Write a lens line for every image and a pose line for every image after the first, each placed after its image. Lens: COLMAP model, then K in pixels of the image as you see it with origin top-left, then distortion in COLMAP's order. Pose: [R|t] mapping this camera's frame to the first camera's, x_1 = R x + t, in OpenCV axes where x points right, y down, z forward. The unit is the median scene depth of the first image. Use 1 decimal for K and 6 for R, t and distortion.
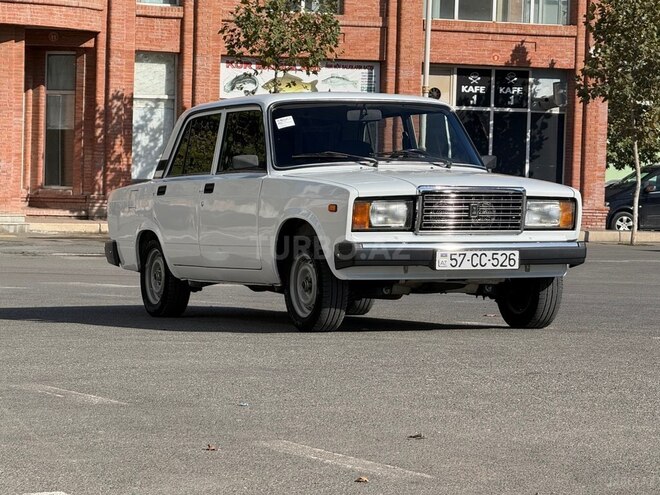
lens RADIAL K [[2617.3, 0, 351.0], [0, 2617.3, 244.9], [0, 0, 1]] dist [0.350830, 0.000000]
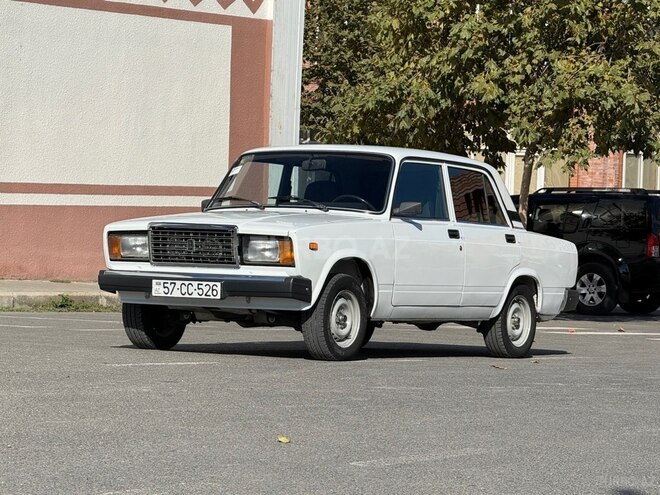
lens RADIAL K [[2617.3, 0, 330.5], [0, 2617.3, 243.1], [0, 0, 1]] dist [0.350830, 0.000000]
pose [[0.541113, 0.015351, -0.840810, 1.023033], [-0.046167, 0.998868, -0.011475, -0.003827], [0.839682, 0.045027, 0.541209, 0.443178]]
